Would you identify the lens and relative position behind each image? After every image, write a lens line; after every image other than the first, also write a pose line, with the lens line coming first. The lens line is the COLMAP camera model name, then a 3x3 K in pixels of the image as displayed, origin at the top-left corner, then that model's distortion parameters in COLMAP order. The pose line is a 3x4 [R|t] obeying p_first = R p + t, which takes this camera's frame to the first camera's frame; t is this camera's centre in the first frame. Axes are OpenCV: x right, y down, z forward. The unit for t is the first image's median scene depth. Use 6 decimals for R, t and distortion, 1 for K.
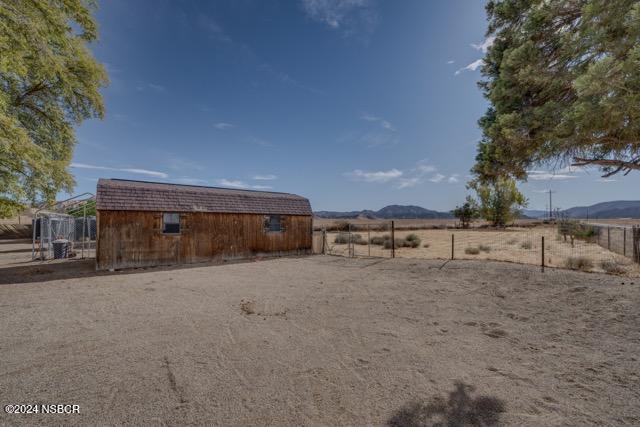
lens RADIAL K [[266.0, 0, 312.6], [0, 266.0, 218.9], [0, 0, 1]] dist [-0.000458, -0.000234]
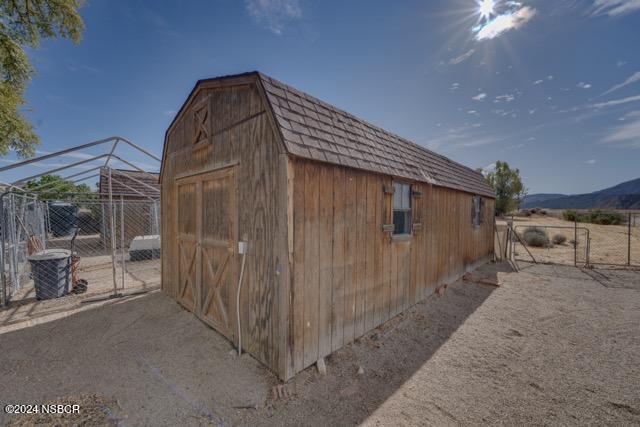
lens RADIAL K [[268.4, 0, 321.5], [0, 268.4, 216.1], [0, 0, 1]] dist [-0.001974, -0.000340]
pose [[0.987835, 0.000743, 0.155505, -0.604124], [-0.005549, 0.999520, 0.030471, 0.013222], [-0.155408, -0.030963, 0.987365, 0.537497]]
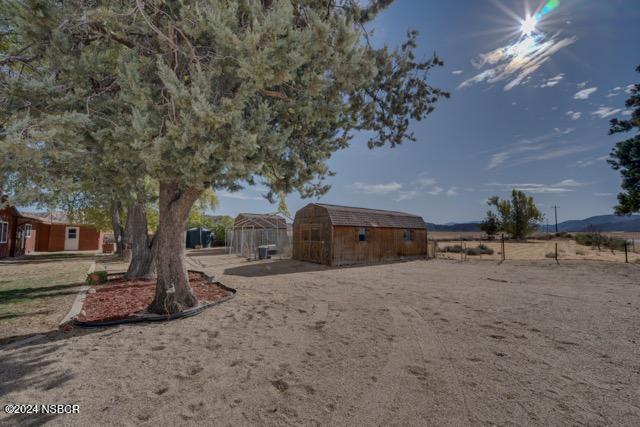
lens RADIAL K [[259.7, 0, 322.1], [0, 259.7, 219.3], [0, 0, 1]] dist [-0.007119, -0.000191]
pose [[0.999904, 0.007483, 0.011674, -0.653978], [-0.006975, 0.999049, -0.043031, -0.002775], [-0.011985, 0.042945, 0.999006, -0.350842]]
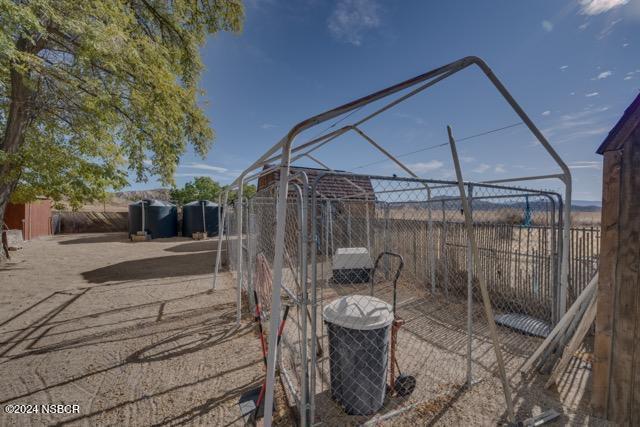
lens RADIAL K [[257.4, 0, 320.3], [0, 257.4, 210.4], [0, 0, 1]] dist [-0.017024, -0.000214]
pose [[0.991194, 0.007579, -0.132202, -0.994398], [-0.006617, 0.999948, 0.007716, 0.015621], [0.132254, -0.006773, 0.991193, 0.861236]]
